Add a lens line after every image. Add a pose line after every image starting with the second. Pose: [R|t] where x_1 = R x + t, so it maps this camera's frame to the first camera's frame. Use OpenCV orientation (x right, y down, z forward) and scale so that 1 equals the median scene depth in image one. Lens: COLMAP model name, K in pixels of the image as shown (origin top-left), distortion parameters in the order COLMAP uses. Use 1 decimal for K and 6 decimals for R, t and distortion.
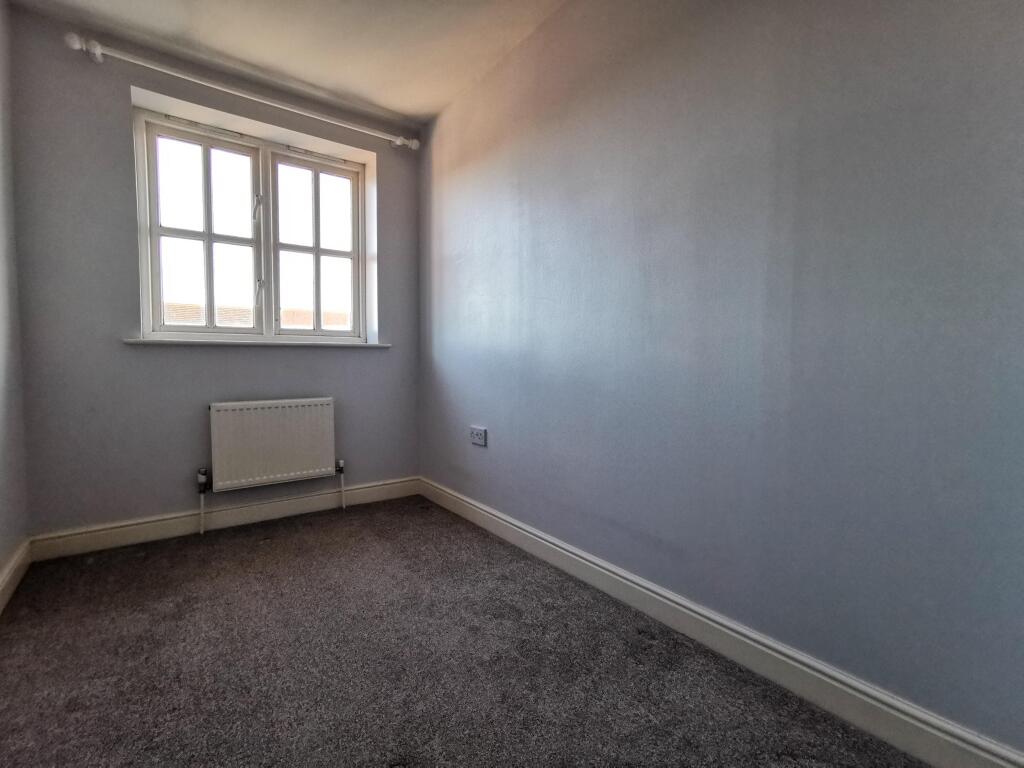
lens RADIAL K [[428.6, 0, 512.0], [0, 428.6, 384.0], [0, 0, 1]] dist [-0.014497, 0.000034]
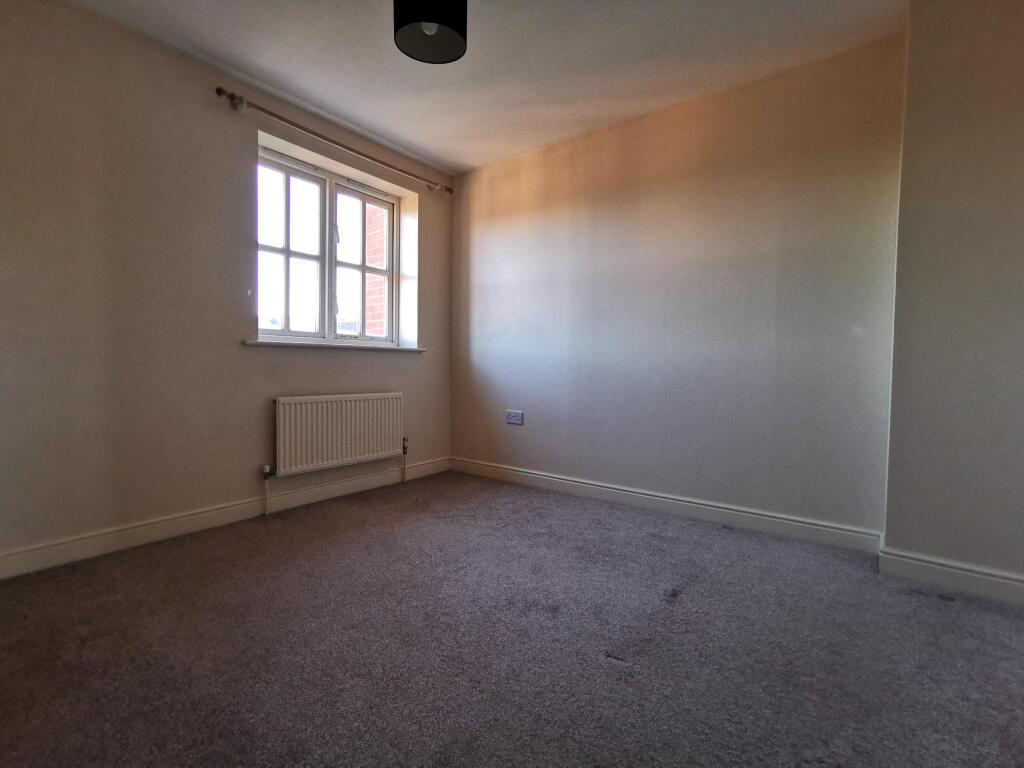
lens RADIAL K [[465.5, 0, 512.0], [0, 465.5, 384.0], [0, 0, 1]] dist [-0.000004, -0.000040]
pose [[0.940800, -0.004950, 0.338926, -0.537700], [0.006952, 0.999965, -0.004693, 0.017982], [-0.338891, 0.006772, 0.940801, -0.365054]]
